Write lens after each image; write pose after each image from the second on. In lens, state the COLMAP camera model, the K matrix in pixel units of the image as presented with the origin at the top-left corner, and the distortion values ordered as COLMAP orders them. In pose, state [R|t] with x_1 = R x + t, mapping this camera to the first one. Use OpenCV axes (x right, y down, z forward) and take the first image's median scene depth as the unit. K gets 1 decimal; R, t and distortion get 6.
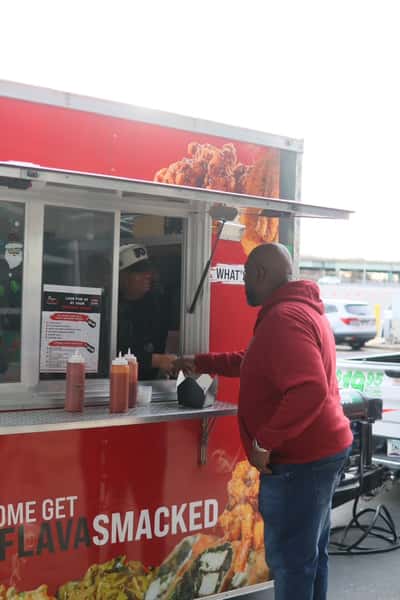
lens RADIAL K [[843.3, 0, 201.2], [0, 843.3, 294.6], [0, 0, 1]] dist [-0.209894, 0.000000]
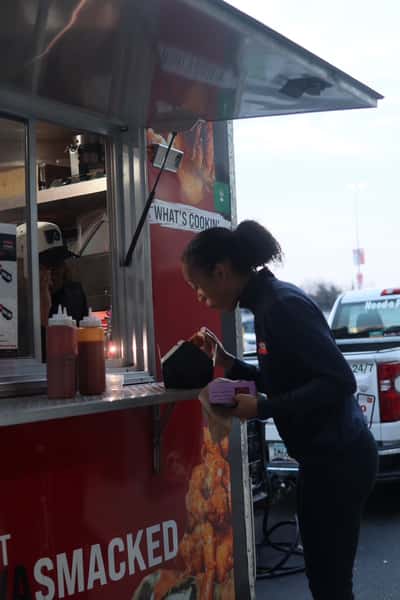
lens RADIAL K [[843.3, 0, 199.3], [0, 843.3, 301.7], [0, 0, 1]] dist [-0.209894, 0.000000]
pose [[0.957093, -0.053777, 0.284749, -0.167680], [0.063894, 0.997609, -0.026353, 0.079488], [-0.282650, 0.043415, 0.958240, 0.302388]]
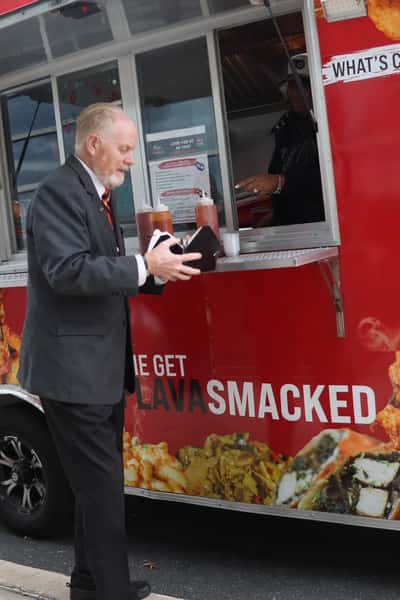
lens RADIAL K [[843.3, 0, 193.4], [0, 843.3, 303.8], [0, 0, 1]] dist [-0.209894, 0.000000]
pose [[0.236293, 0.041657, -0.970789, 0.711885], [0.133320, 0.988242, 0.074856, 0.106963], [0.962492, -0.147114, 0.227961, 0.740452]]
